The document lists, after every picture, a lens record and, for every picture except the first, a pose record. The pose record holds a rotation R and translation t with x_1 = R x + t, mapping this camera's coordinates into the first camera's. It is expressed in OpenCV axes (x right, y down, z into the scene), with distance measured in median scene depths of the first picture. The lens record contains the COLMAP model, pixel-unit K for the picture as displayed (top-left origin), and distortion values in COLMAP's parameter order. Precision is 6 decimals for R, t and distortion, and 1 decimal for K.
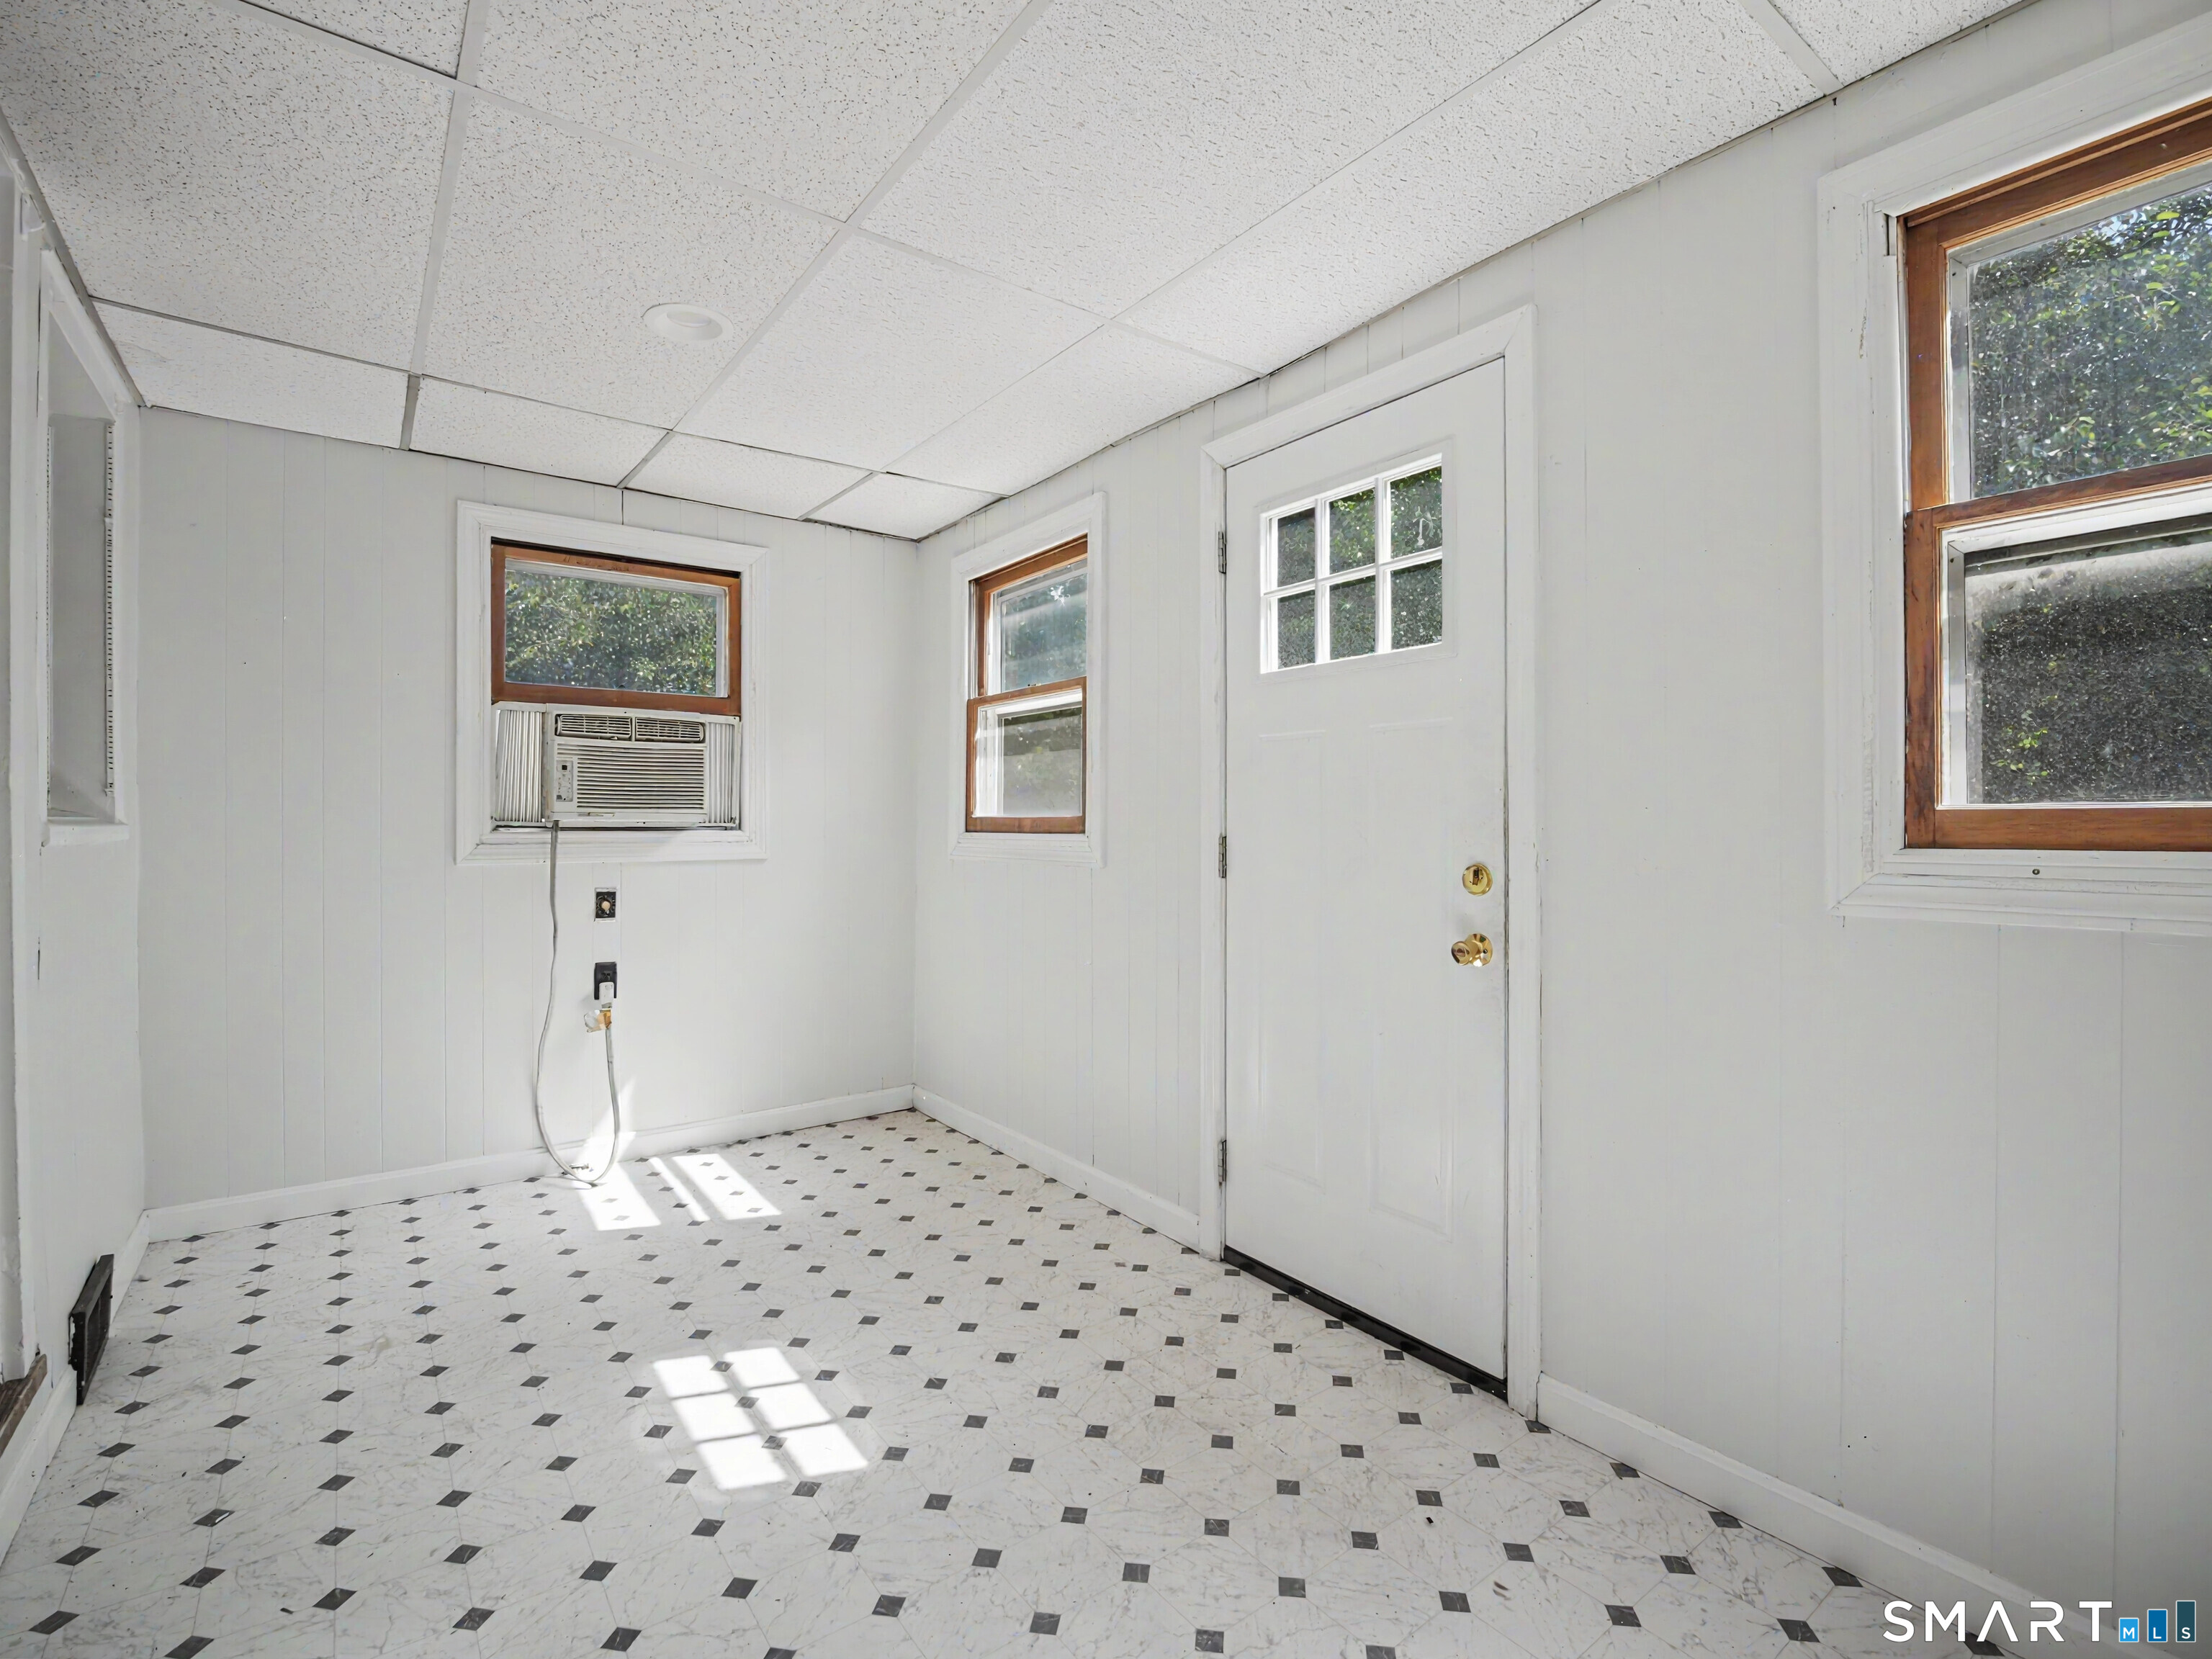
lens RADIAL K [[1029.7, 0, 1103.0], [0, 1029.7, 817.6], [0, 0, 1]] dist [-0.001029, 0.000172]
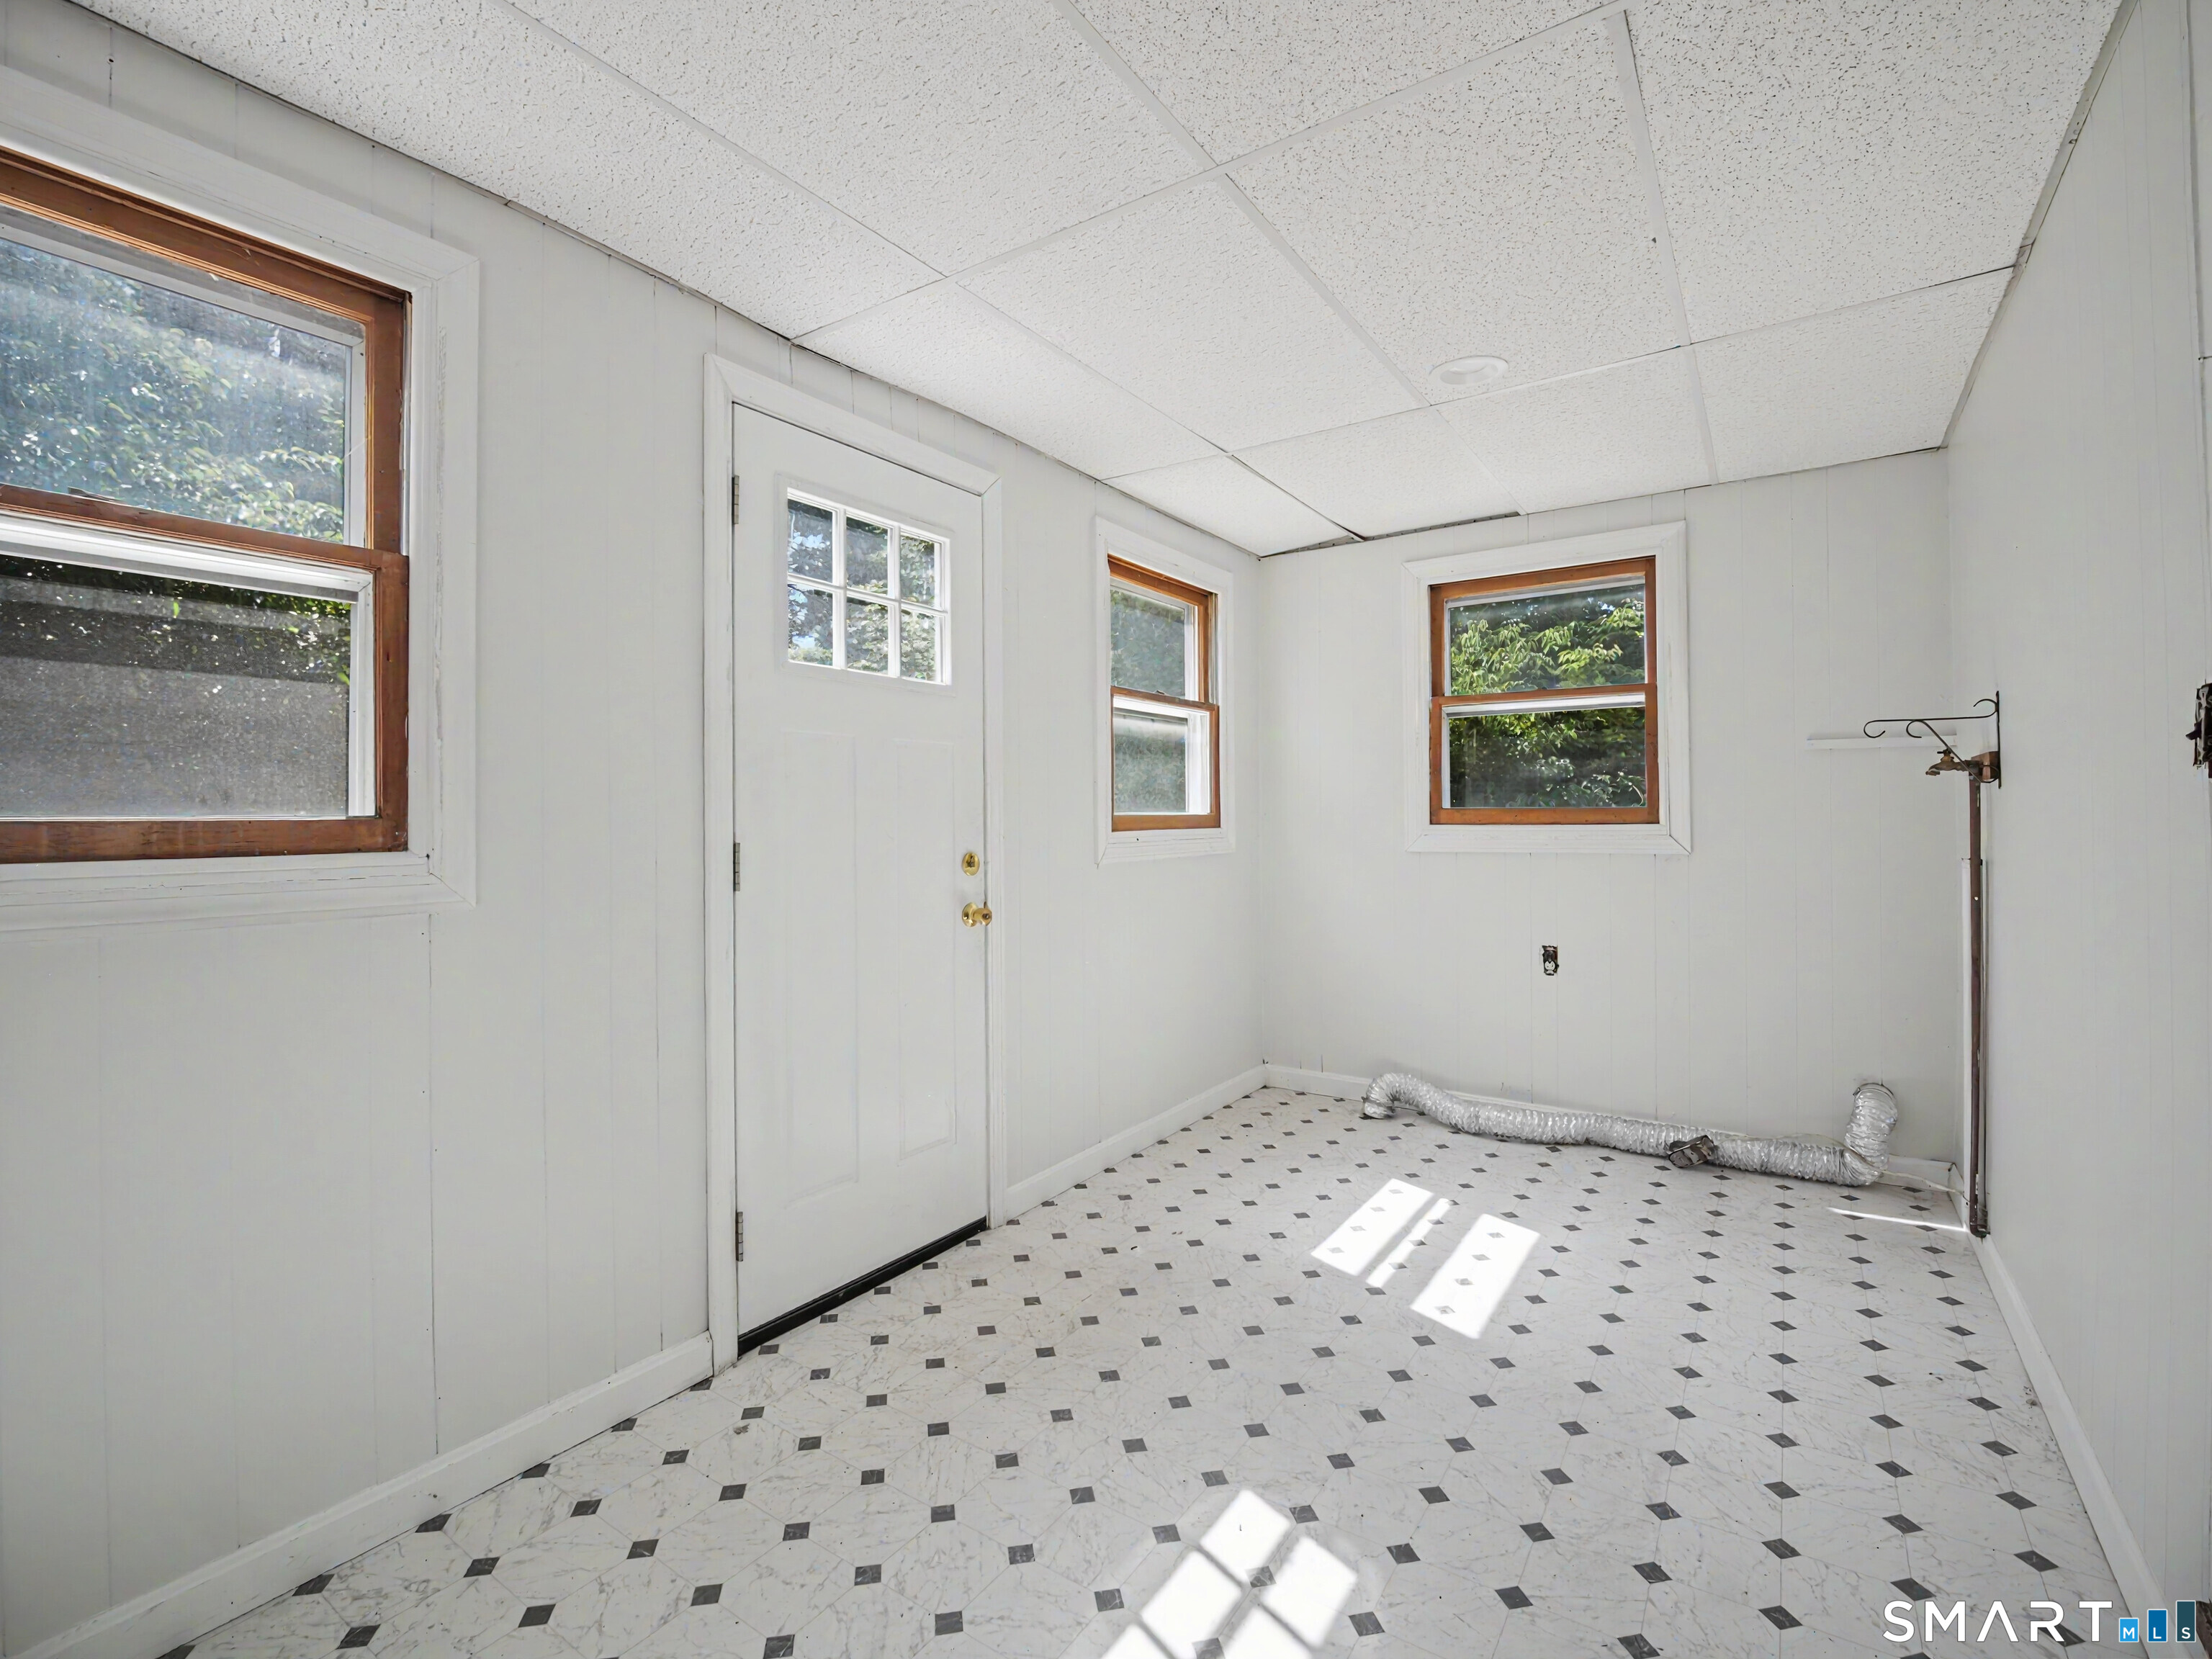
lens RADIAL K [[996.5, 0, 1096.9], [0, 996.5, 814.1], [0, 0, 1]] dist [-0.019795, -0.000426]
pose [[-0.322791, 0.012340, 0.946390, -0.849376], [0.008217, 0.999914, -0.010235, 0.007016], [-0.946435, 0.004472, -0.322864, 1.140454]]
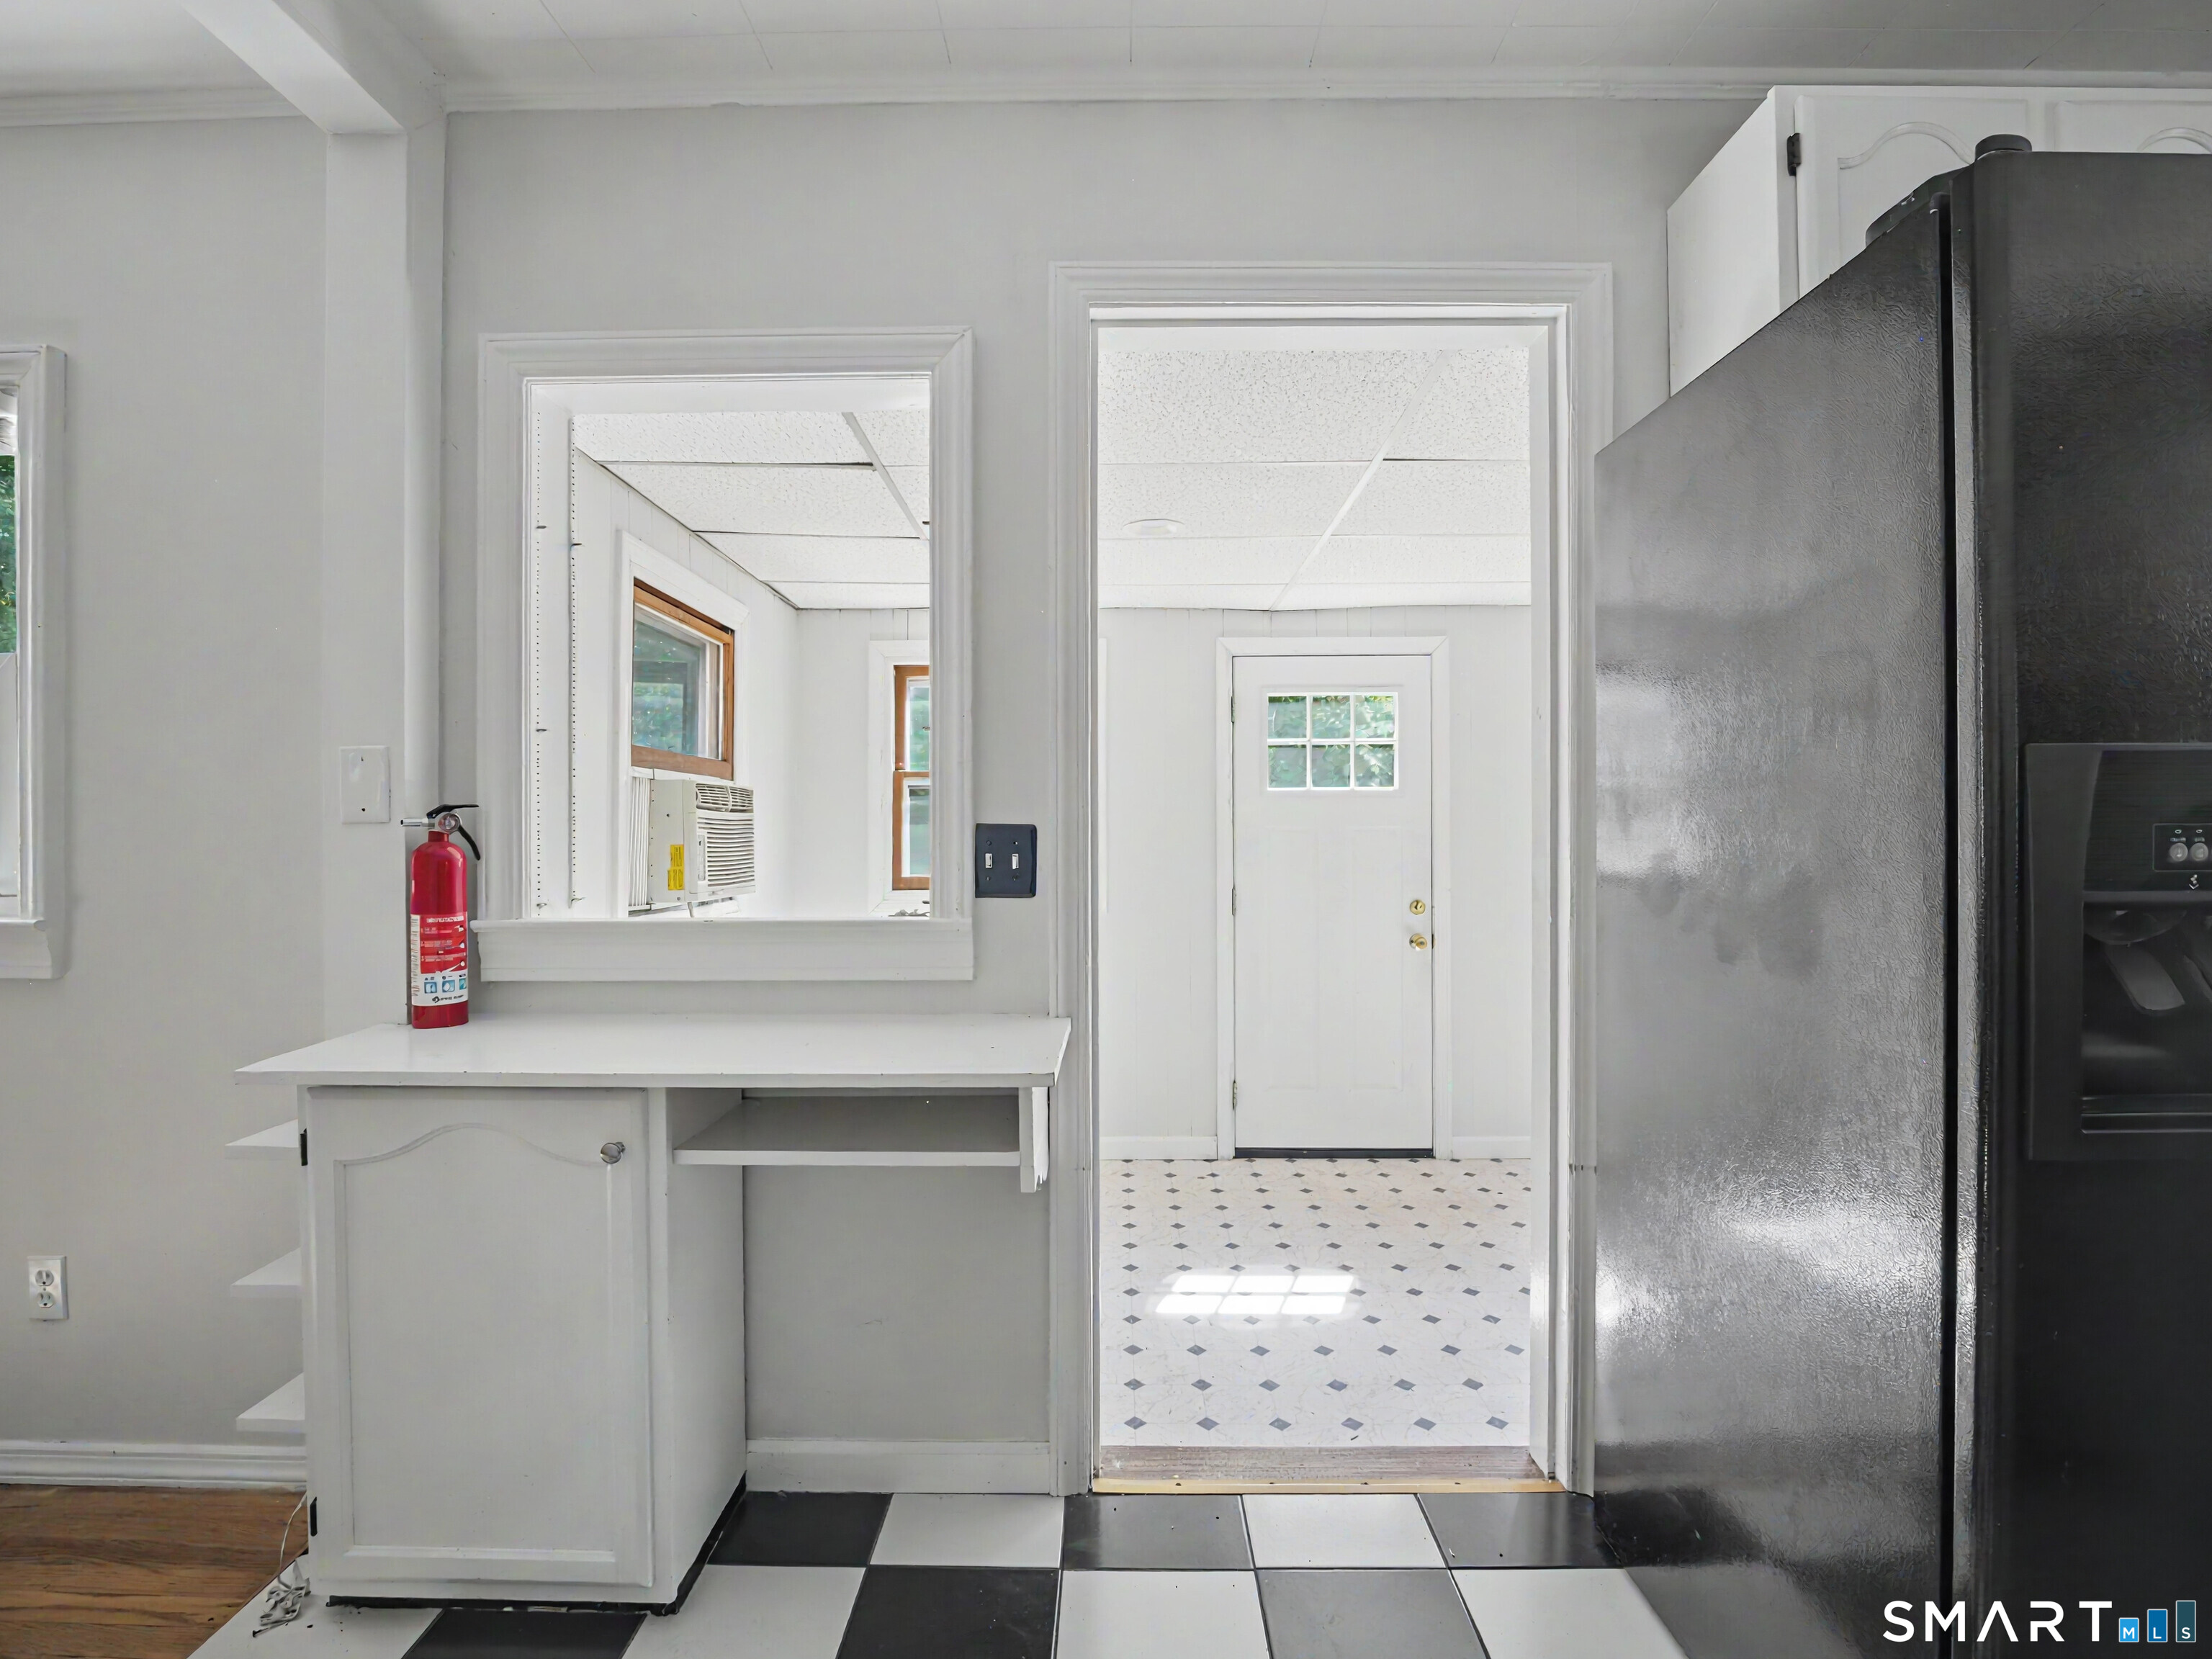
lens RADIAL K [[996.5, 0, 1103.1], [0, 996.5, 832.0], [0, 0, 1]] dist [-0.019795, -0.000426]
pose [[0.612289, 0.002035, 0.790631, -1.407817], [0.002314, 0.999988, -0.004367, -0.072650], [-0.790630, 0.004503, 0.612277, 0.260896]]
